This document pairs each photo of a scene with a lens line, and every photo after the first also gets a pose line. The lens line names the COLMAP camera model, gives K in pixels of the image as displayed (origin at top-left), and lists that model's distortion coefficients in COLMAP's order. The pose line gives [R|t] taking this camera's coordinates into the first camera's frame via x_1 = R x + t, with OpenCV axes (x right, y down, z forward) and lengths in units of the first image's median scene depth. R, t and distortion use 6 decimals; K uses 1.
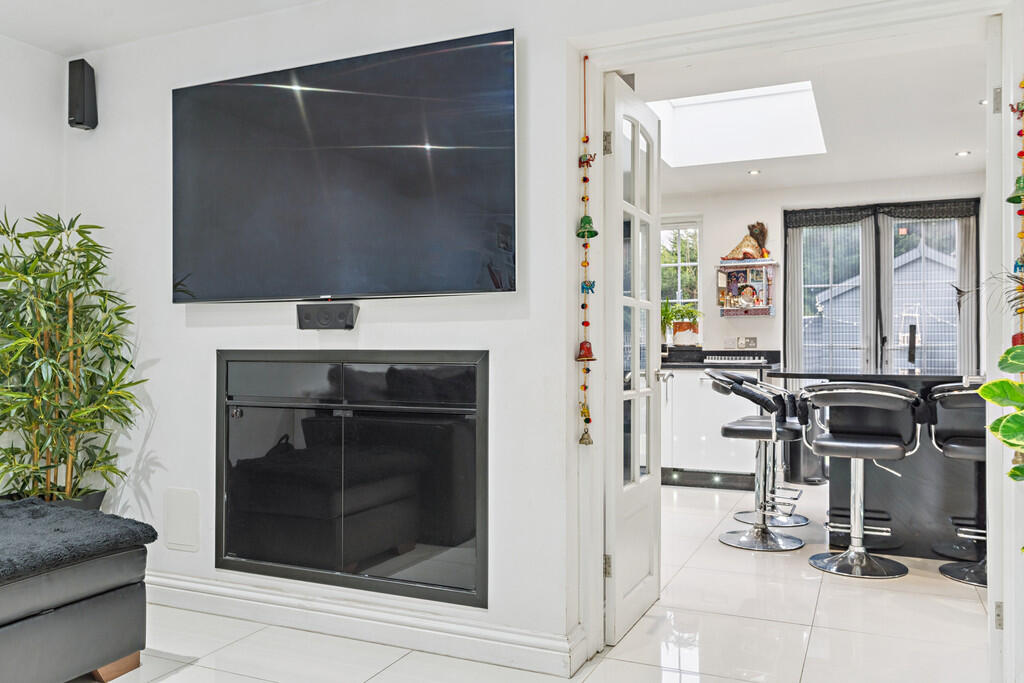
lens RADIAL K [[799.5, 0, 512.0], [0, 799.5, 341.5], [0, 0, 1]] dist [0.004262, 0.003087]
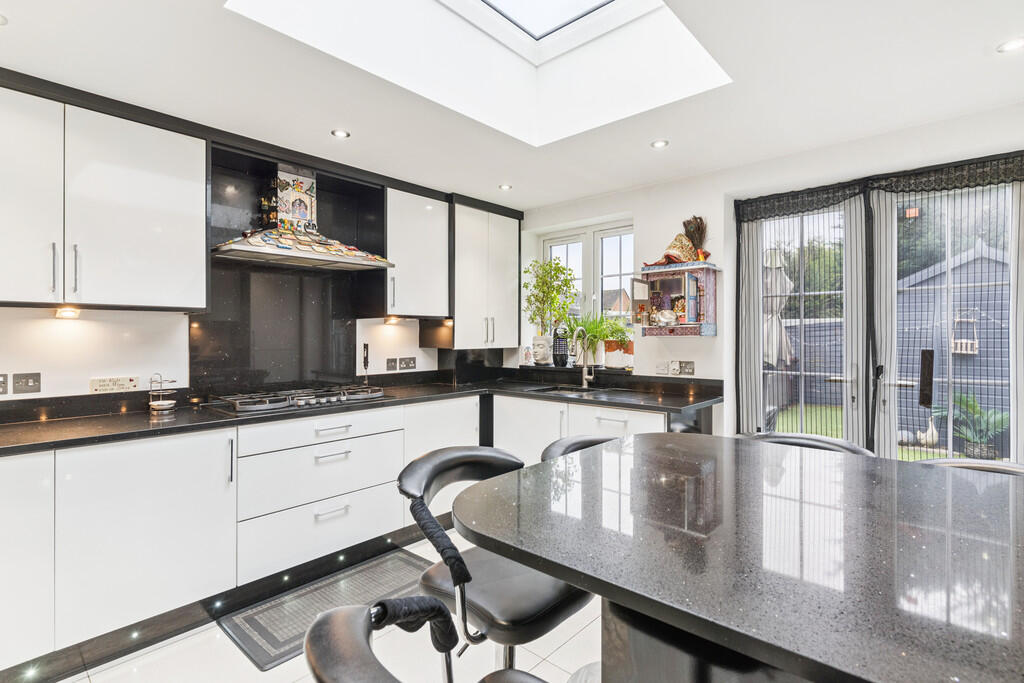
lens RADIAL K [[486.7, 0, 514.3], [0, 486.7, 333.6], [0, 0, 1]] dist [0.003796, 0.000092]
pose [[0.951756, -0.001964, -0.306851, 0.296140], [0.003539, 0.999983, 0.004576, -0.037585], [0.306837, -0.005441, 0.951747, 0.503449]]
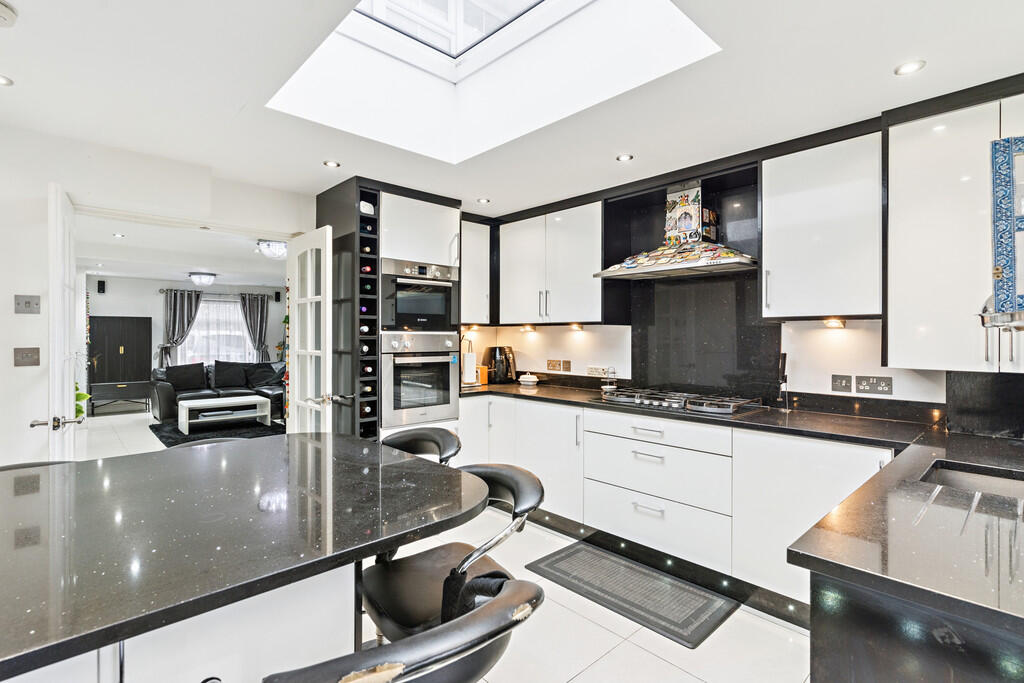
lens RADIAL K [[485.2, 0, 510.3], [0, 485.2, 337.1], [0, 0, 1]] dist [0.000308, 0.000018]
pose [[-0.382746, -0.005012, -0.923840, 0.497409], [0.001450, 0.999981, -0.006026, -0.036346], [0.923852, -0.003646, -0.382732, 0.954420]]
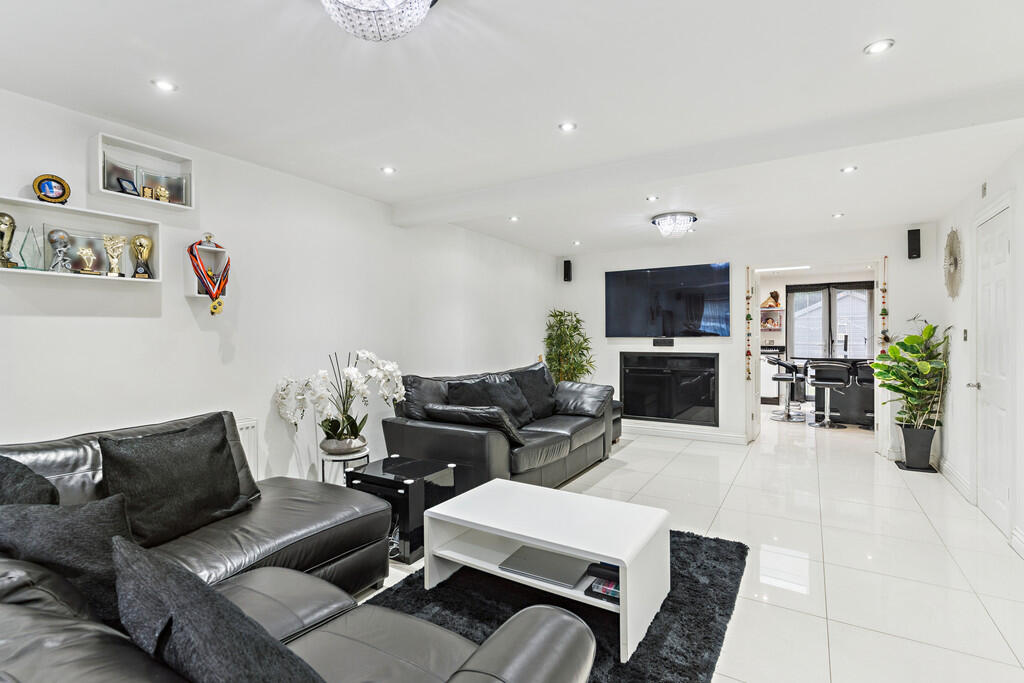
lens RADIAL K [[485.2, 0, 510.3], [0, 485.2, 337.1], [0, 0, 1]] dist [0.000308, 0.000018]
pose [[0.991742, -0.005664, -0.128121, -0.289934], [0.007405, 0.999887, 0.013113, -0.040745], [0.128032, -0.013954, 0.991672, -0.530901]]
